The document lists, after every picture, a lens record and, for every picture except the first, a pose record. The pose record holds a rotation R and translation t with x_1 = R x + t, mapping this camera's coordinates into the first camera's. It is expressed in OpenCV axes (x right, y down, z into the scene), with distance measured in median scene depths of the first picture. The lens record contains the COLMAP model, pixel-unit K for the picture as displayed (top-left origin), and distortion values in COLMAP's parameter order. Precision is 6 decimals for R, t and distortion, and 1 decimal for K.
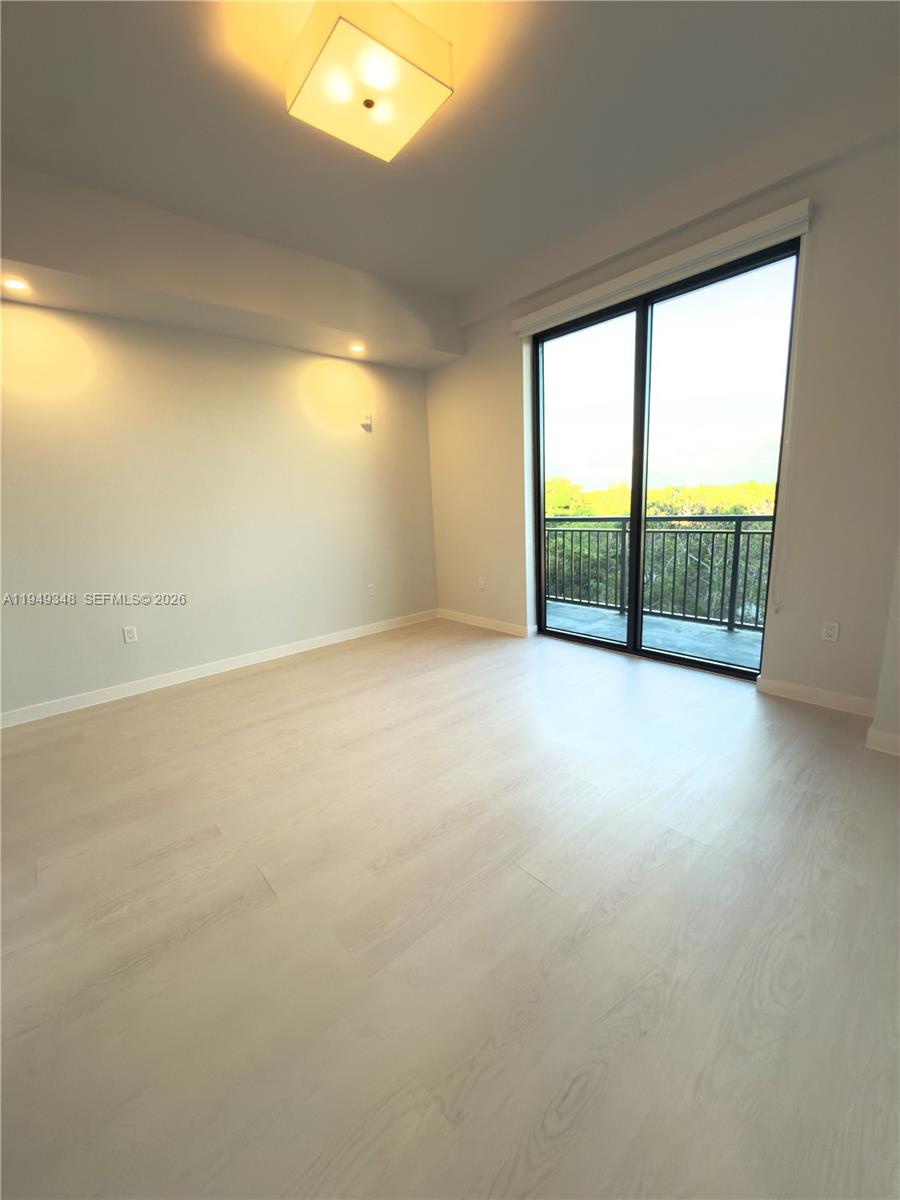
lens RADIAL K [[477.3, 0, 454.4], [0, 477.3, 600.7], [0, 0, 1]] dist [0.001716, 0.000365]
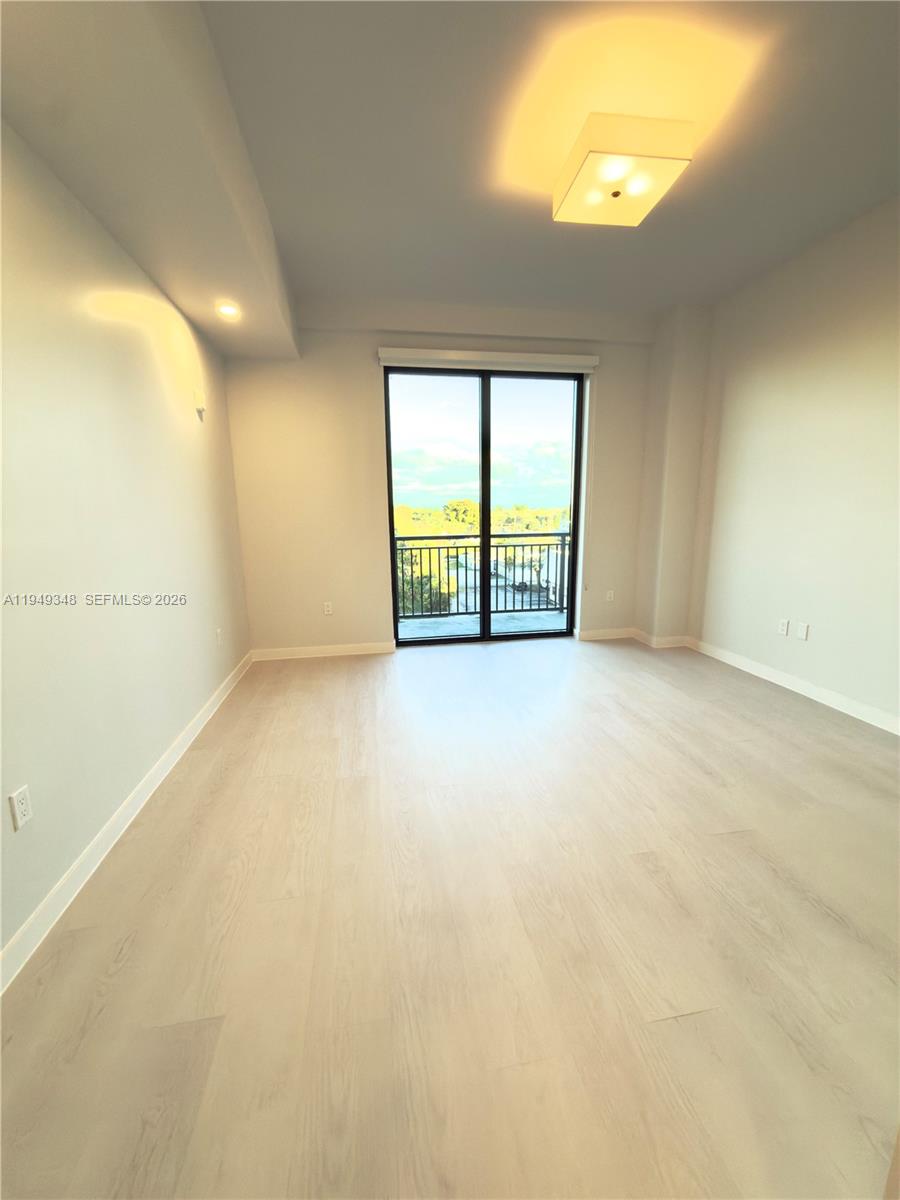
lens RADIAL K [[477.3, 0, 452.5], [0, 477.3, 598.8], [0, 0, 1]] dist [0.001716, 0.000365]
pose [[0.519894, -0.116420, 0.846260, -0.759517], [0.159359, 0.986496, 0.037811, -0.065265], [-0.839235, 0.115202, 0.531426, 0.398355]]
